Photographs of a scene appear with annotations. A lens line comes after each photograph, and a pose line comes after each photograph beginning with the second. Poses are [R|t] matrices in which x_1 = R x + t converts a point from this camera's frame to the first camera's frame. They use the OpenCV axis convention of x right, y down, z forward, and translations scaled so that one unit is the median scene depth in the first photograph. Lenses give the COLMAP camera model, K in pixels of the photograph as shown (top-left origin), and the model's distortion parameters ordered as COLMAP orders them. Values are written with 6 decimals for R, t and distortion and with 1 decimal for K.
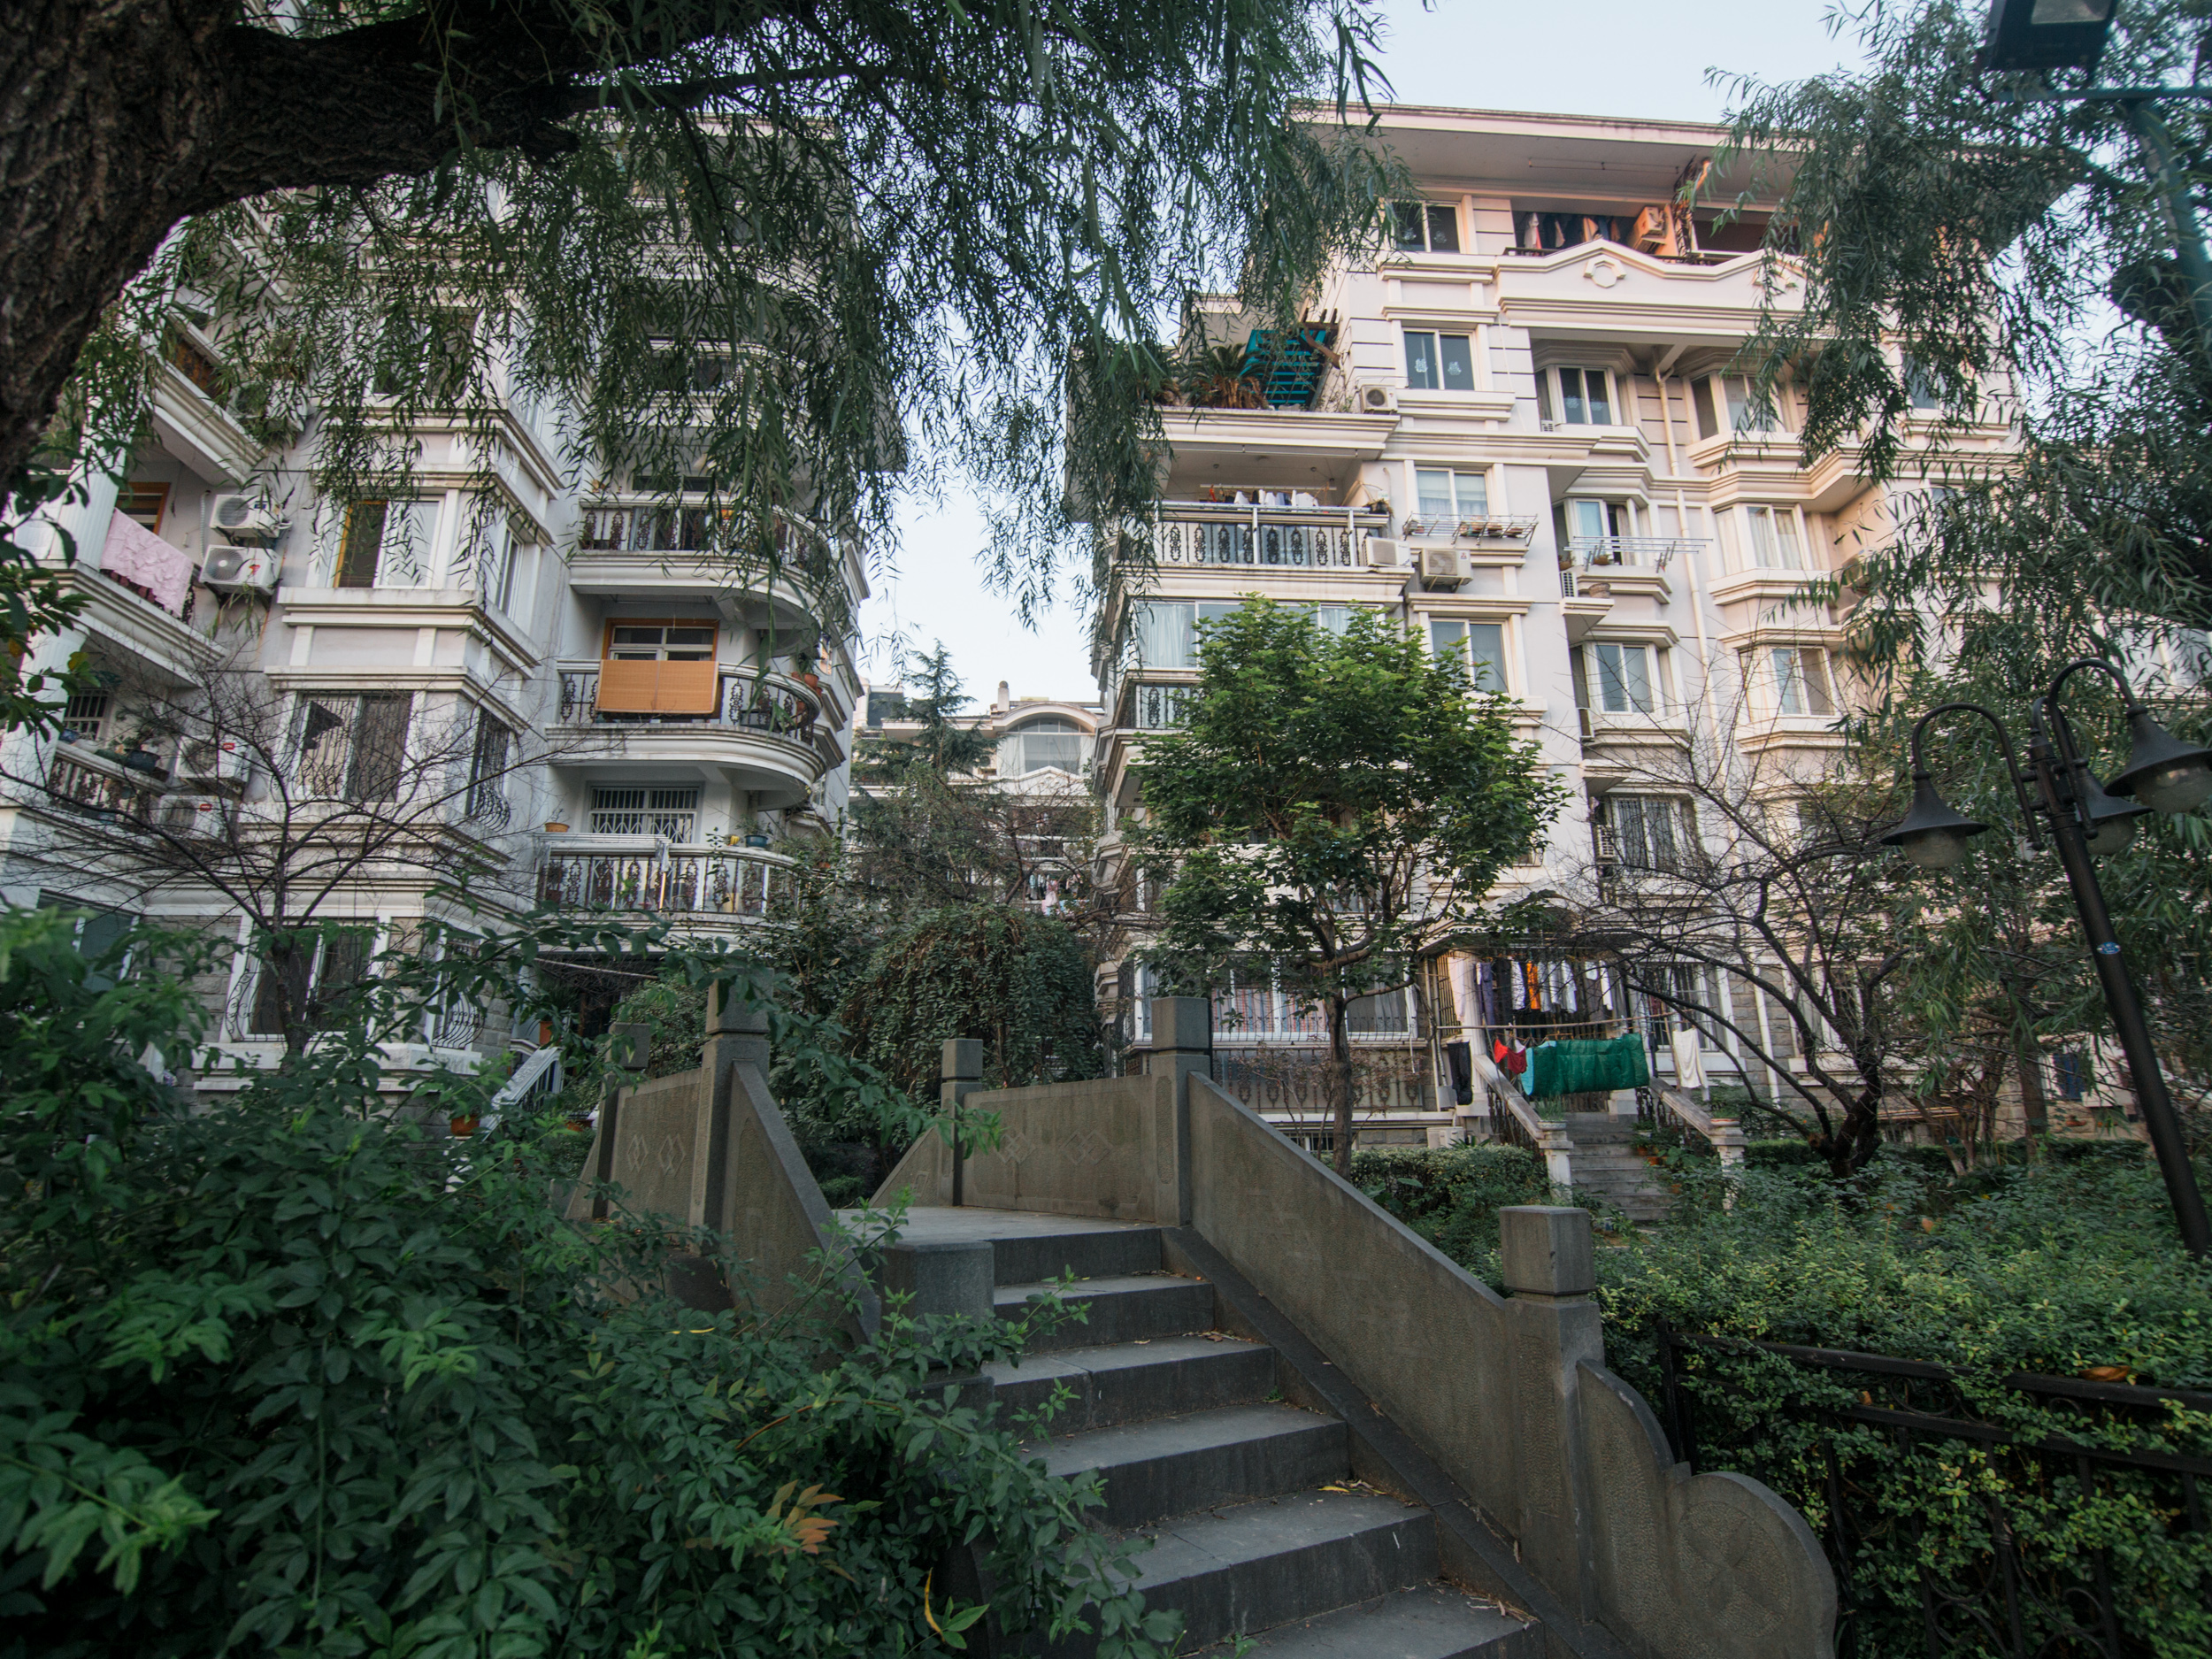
lens RADIAL K [[1127.3, 0, 1113.0], [0, 1127.3, 834.4], [0, 0, 1]] dist [0.002774, -0.013200]
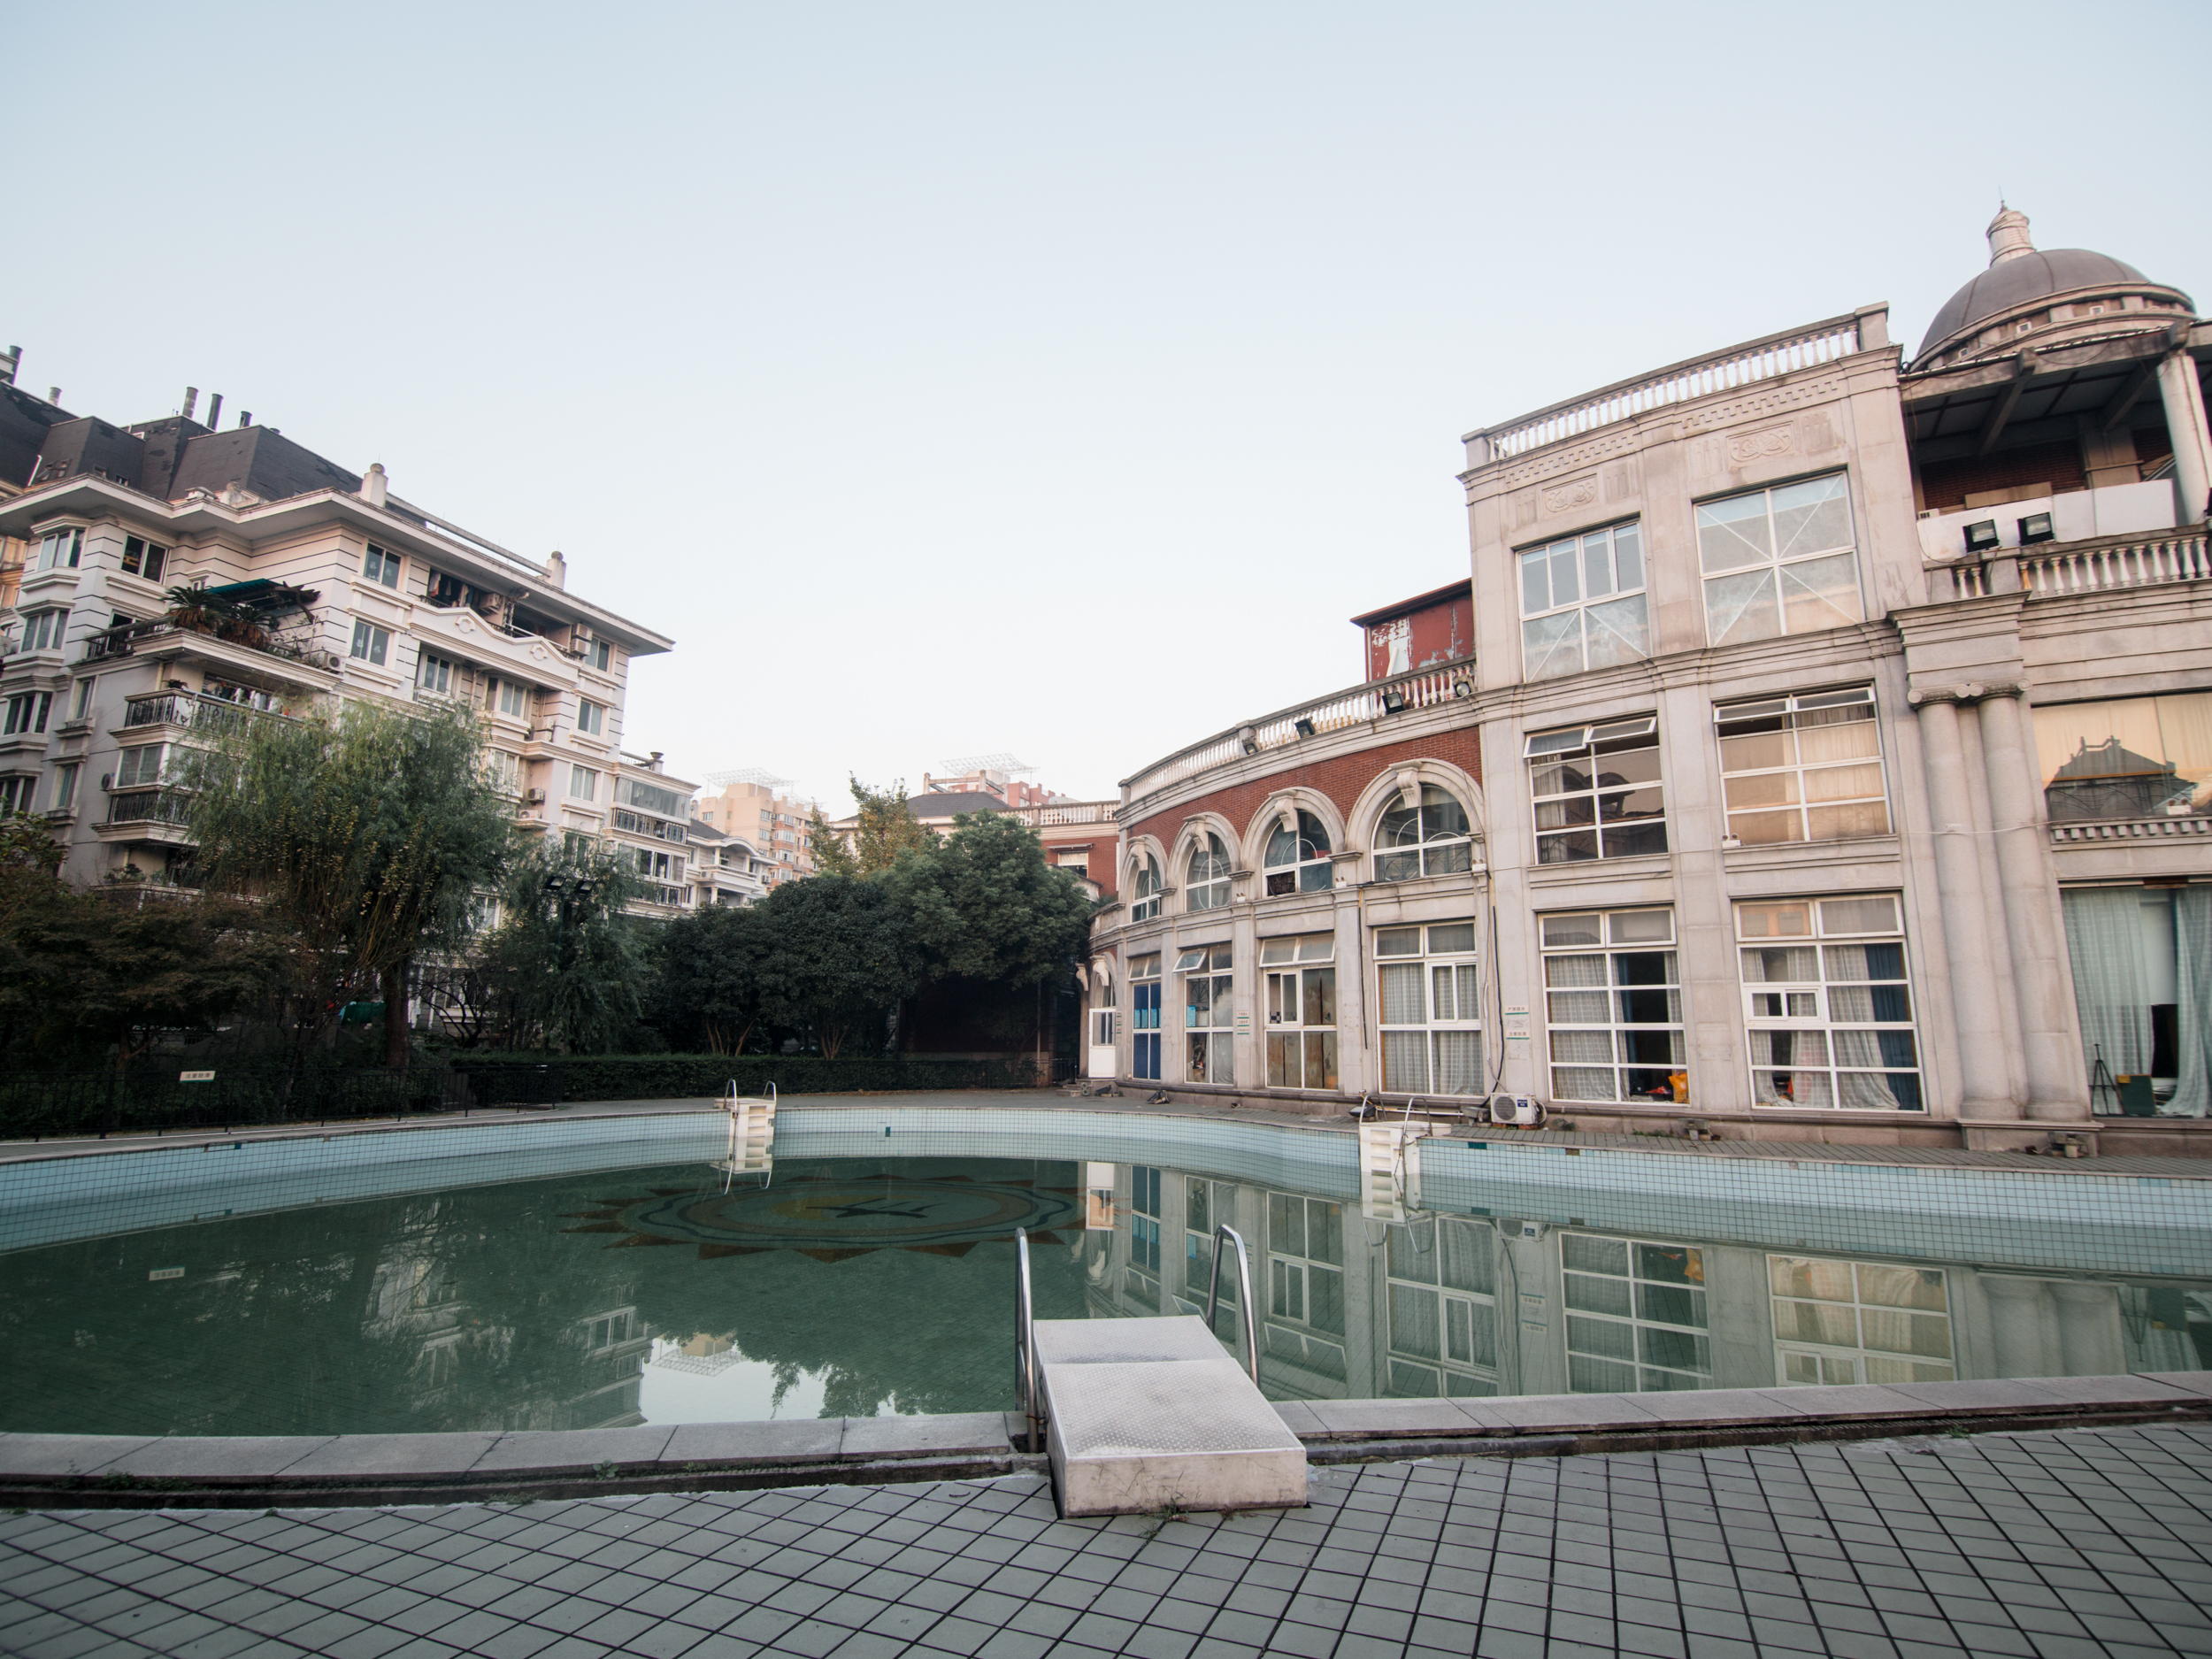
lens RADIAL K [[1127.3, 0, 1113.0], [0, 1127.3, 834.4], [0, 0, 1]] dist [0.002774, -0.013200]
pose [[0.446171, 0.183998, 0.875829, -0.765782], [-0.251546, 0.964967, -0.074581, -0.281245], [-0.858869, -0.187036, 0.476825, -1.062835]]
